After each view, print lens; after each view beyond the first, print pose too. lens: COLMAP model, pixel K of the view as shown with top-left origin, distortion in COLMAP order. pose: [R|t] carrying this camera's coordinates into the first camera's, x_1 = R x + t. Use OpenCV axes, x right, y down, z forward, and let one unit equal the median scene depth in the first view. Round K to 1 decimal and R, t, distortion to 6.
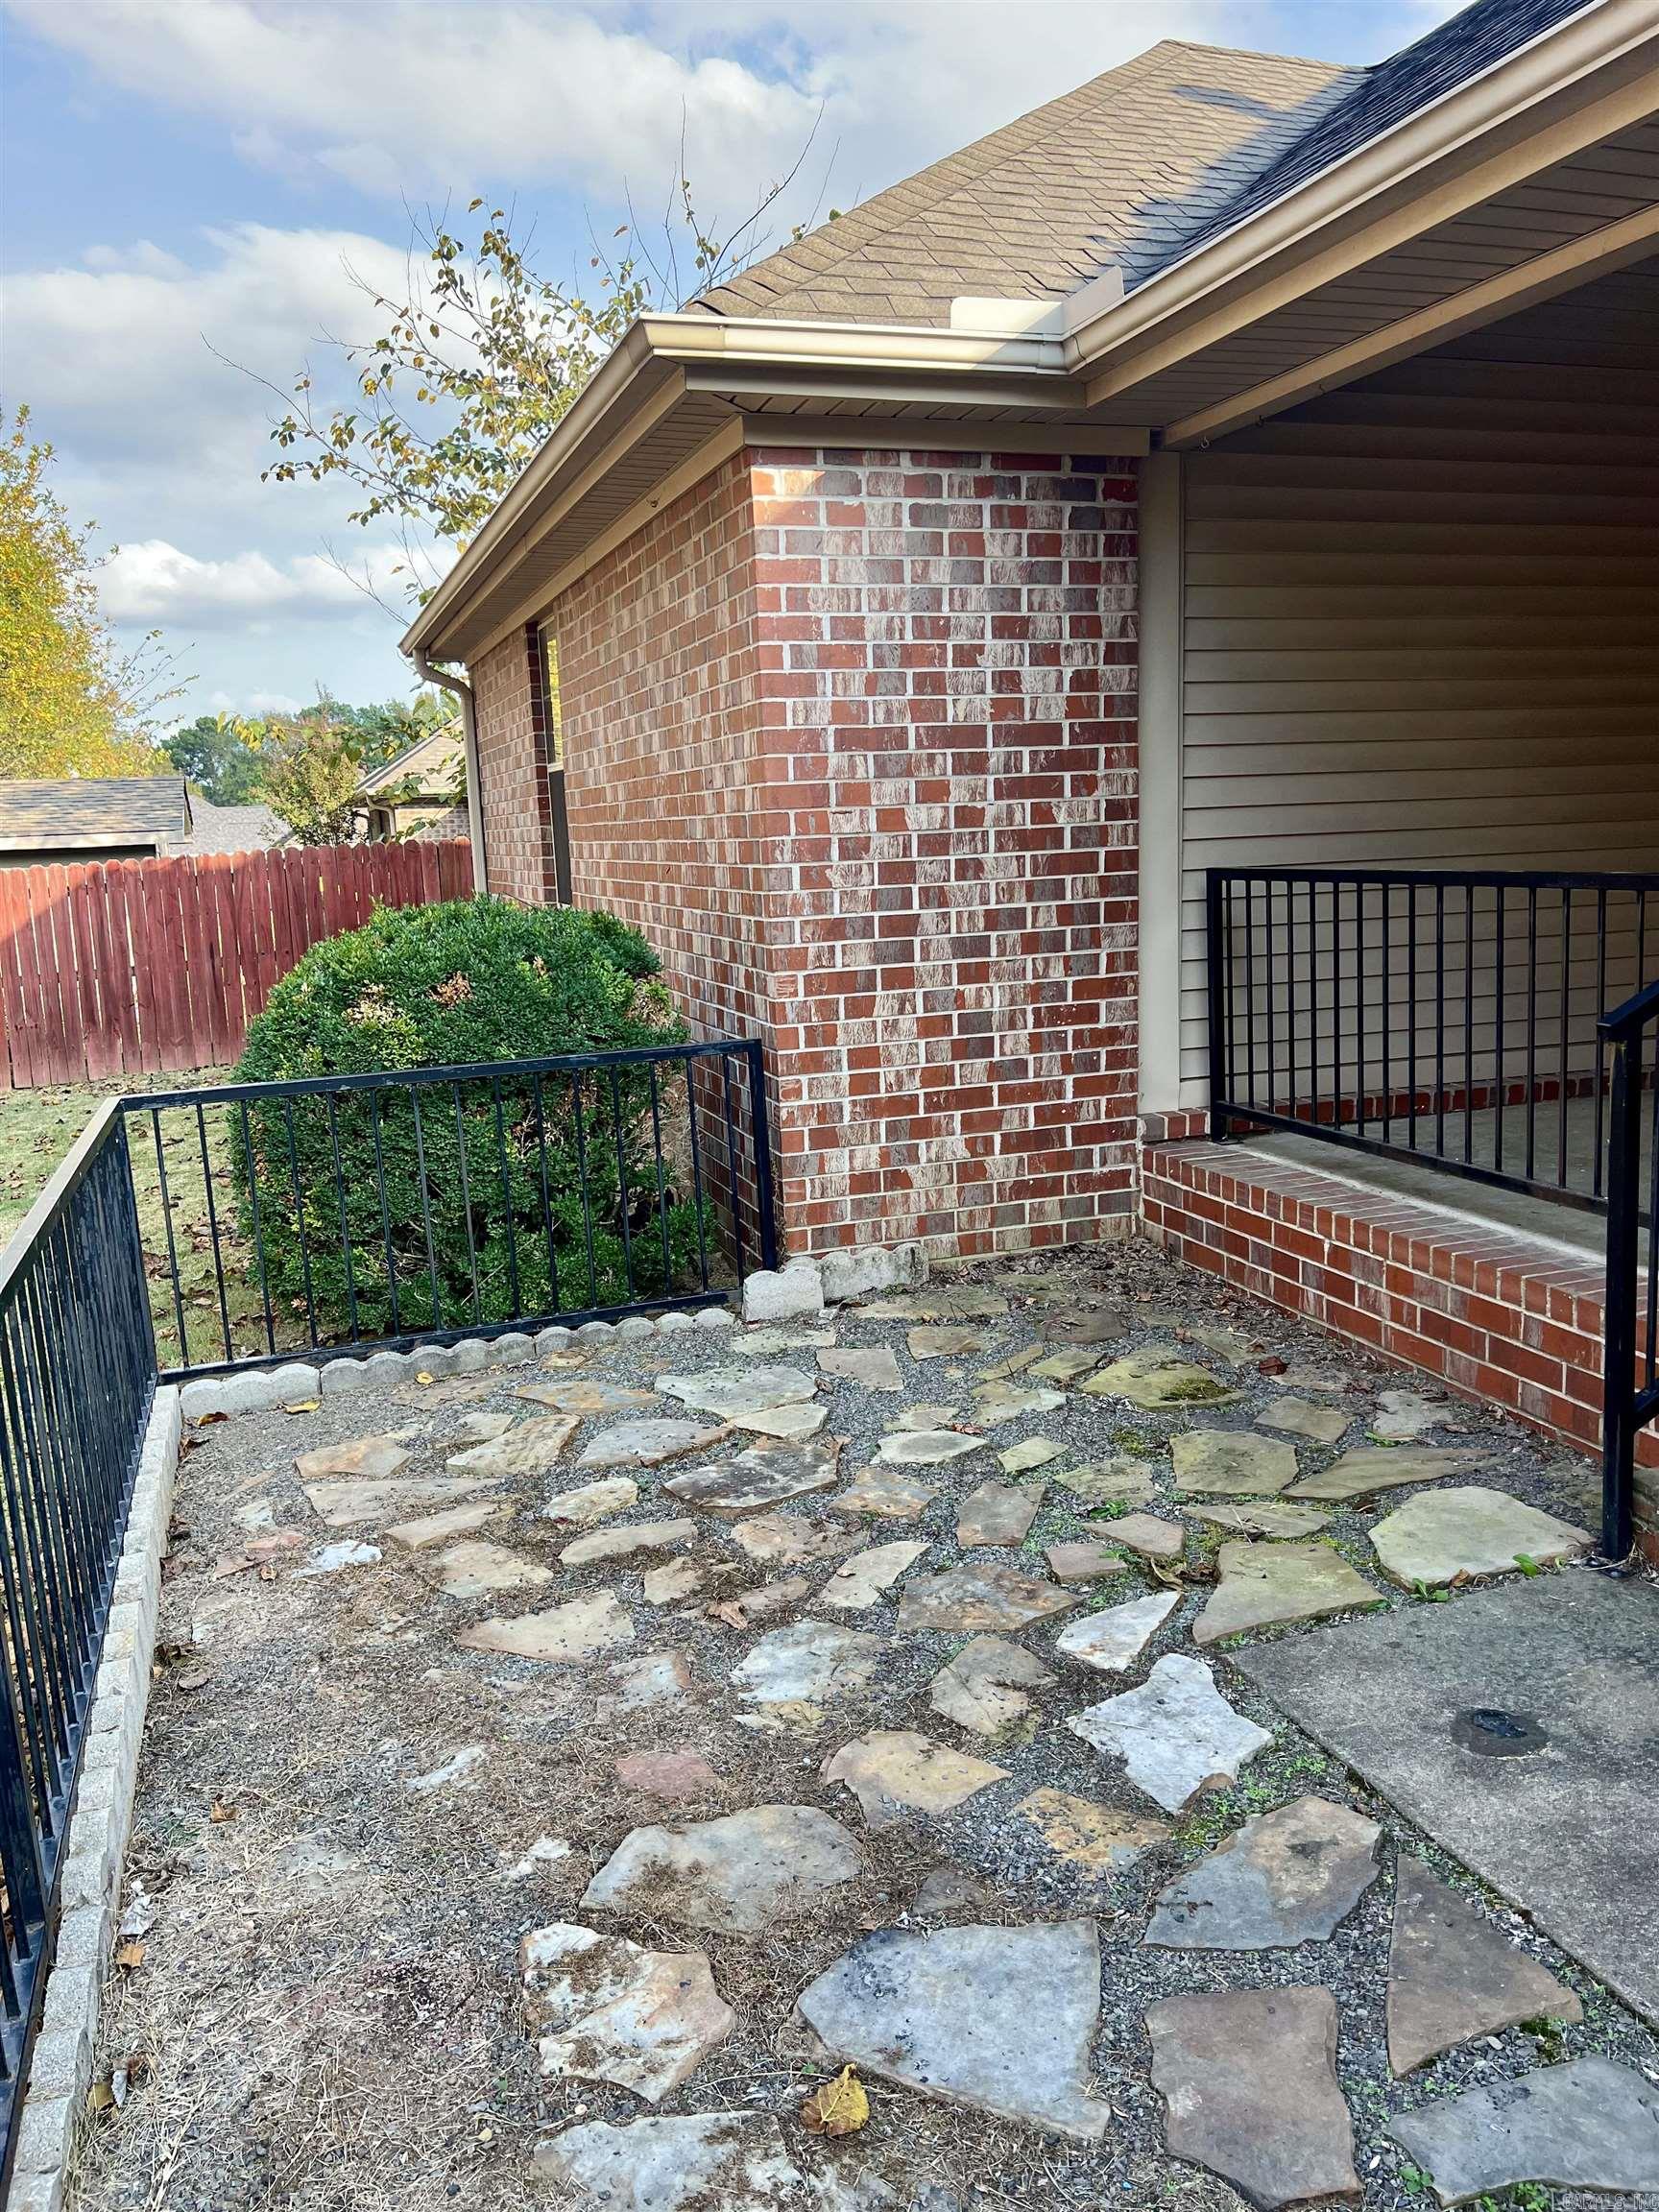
lens RADIAL K [[1669.7, 0, 823.2], [0, 1669.7, 1124.8], [0, 0, 1]] dist [0.051037, -0.058381]
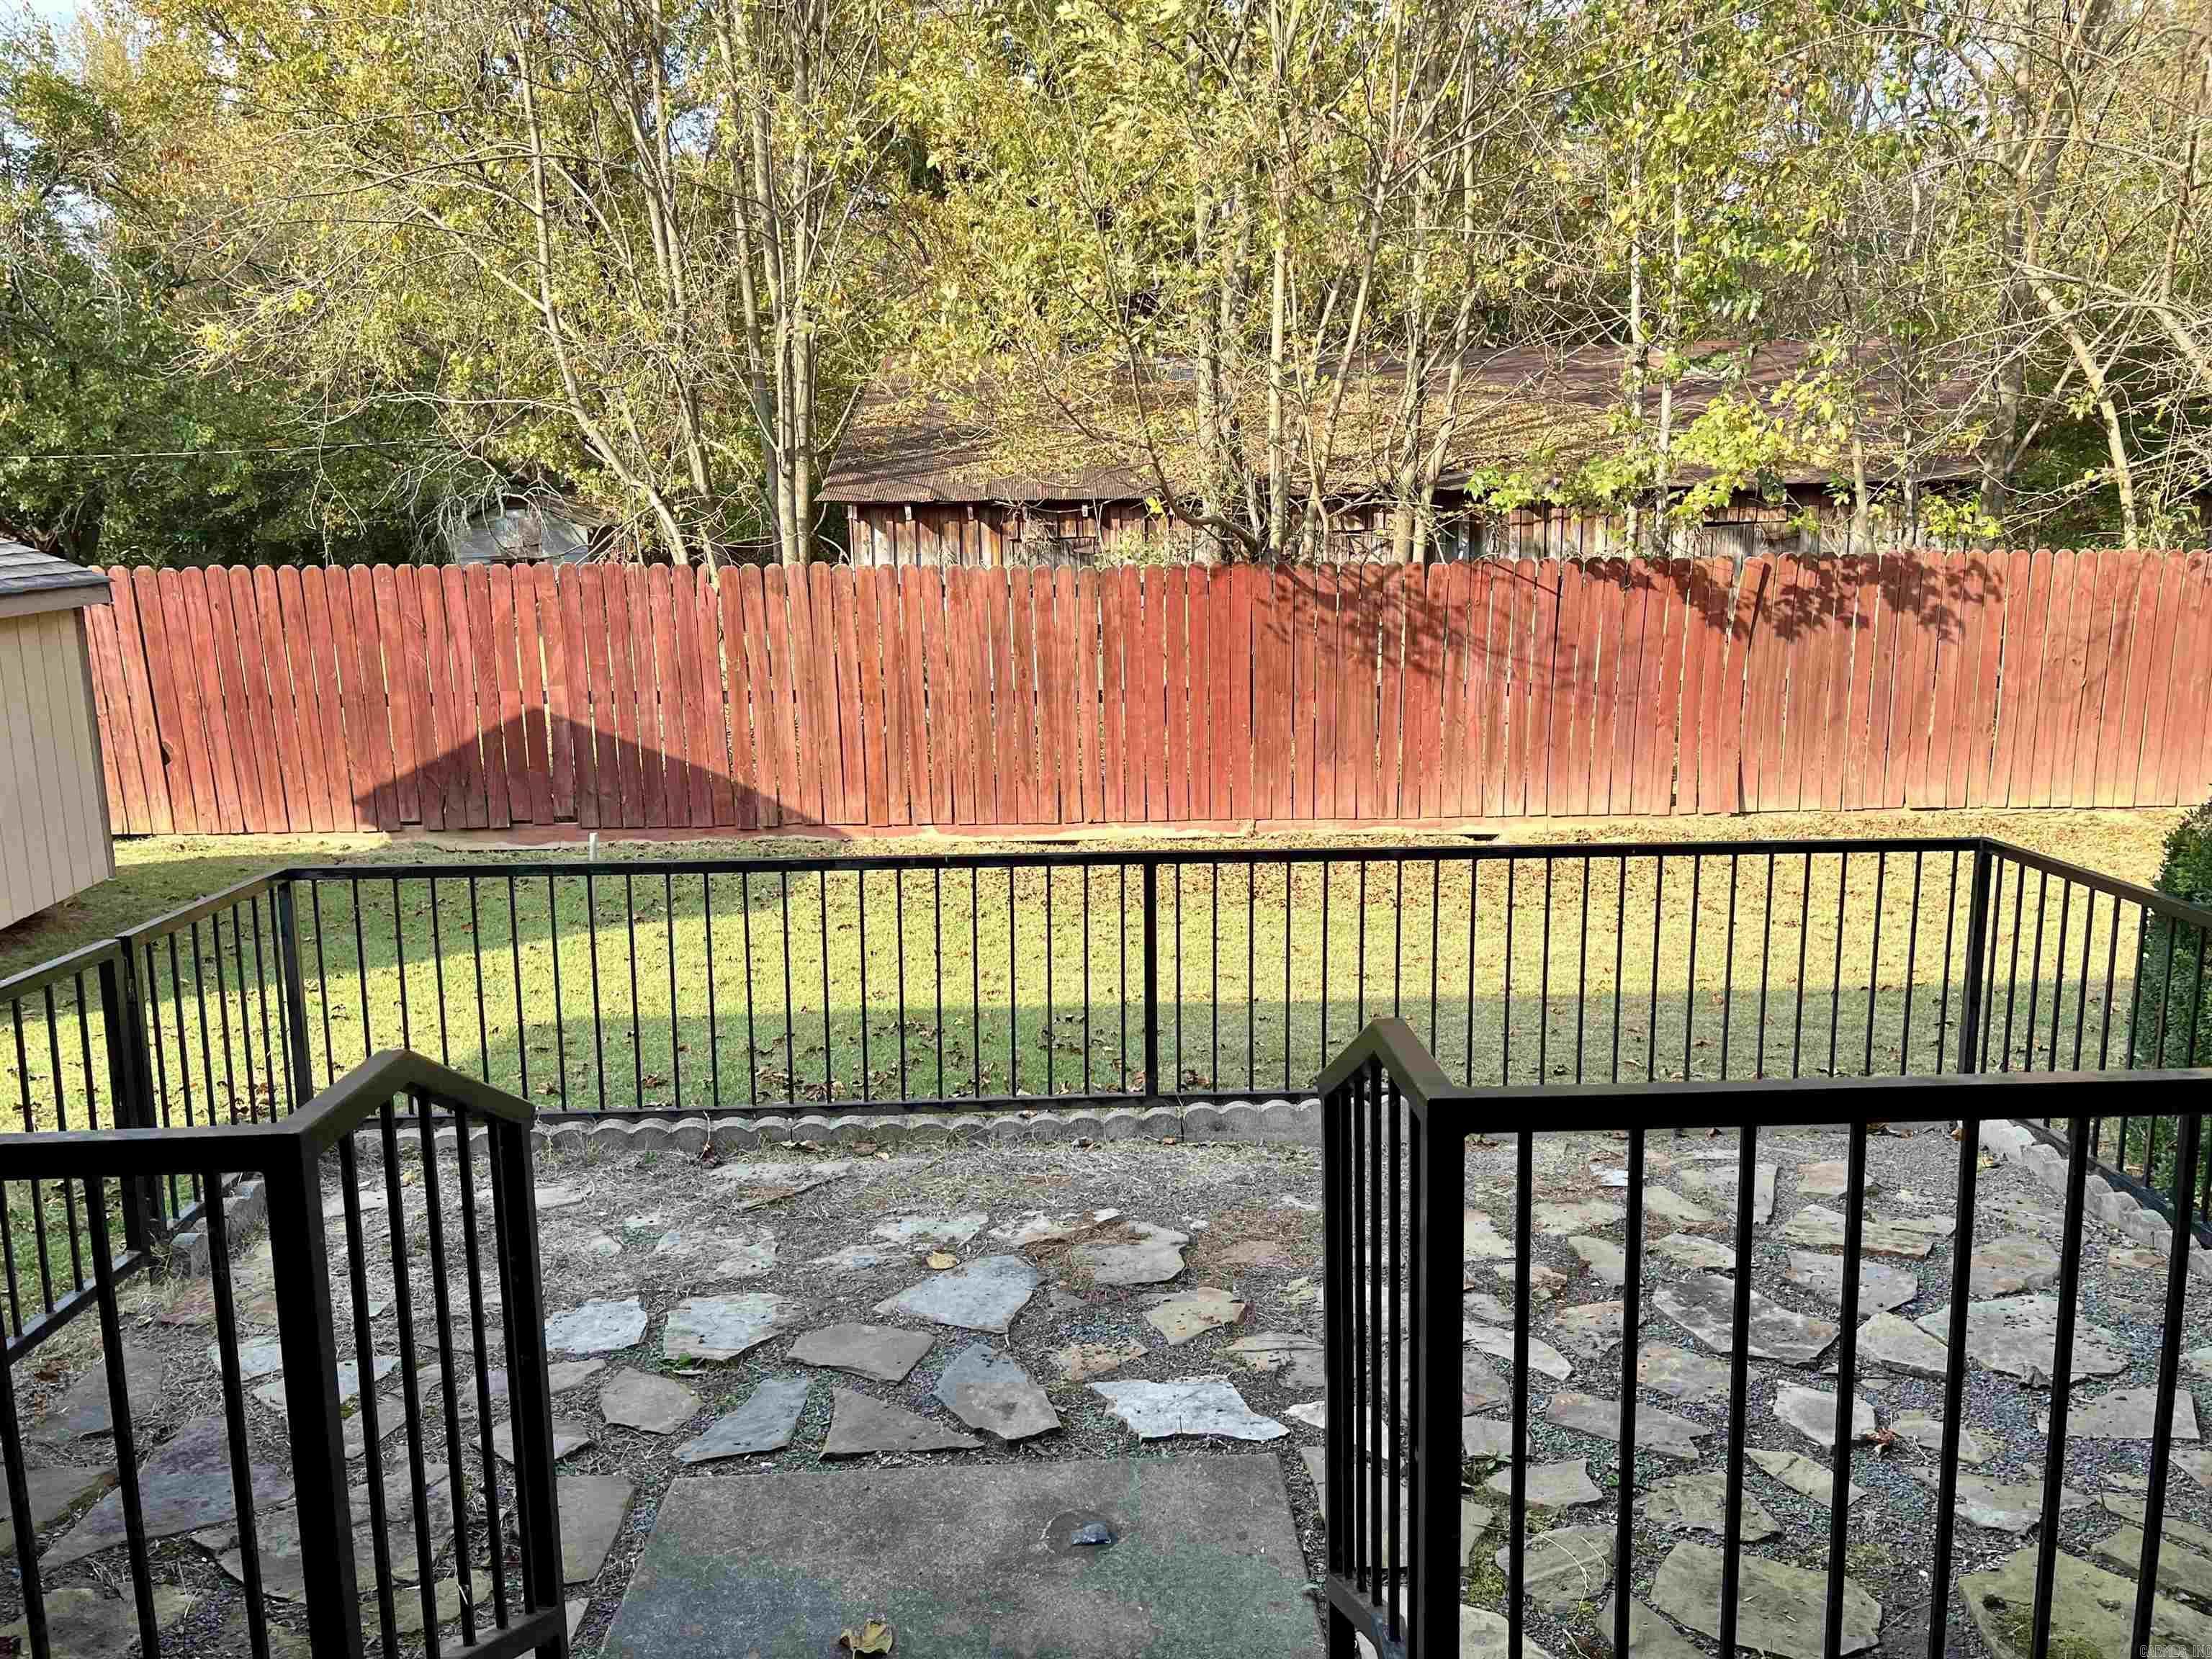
lens RADIAL K [[1669.7, 0, 1107.3], [0, 1669.7, 822.3], [0, 0, 1]] dist [0.051037, -0.058381]
pose [[-0.284792, 0.229387, -0.930739, 0.666074], [-0.132242, 0.952261, 0.275156, -0.213552], [0.949424, 0.201445, -0.240861, 0.580307]]
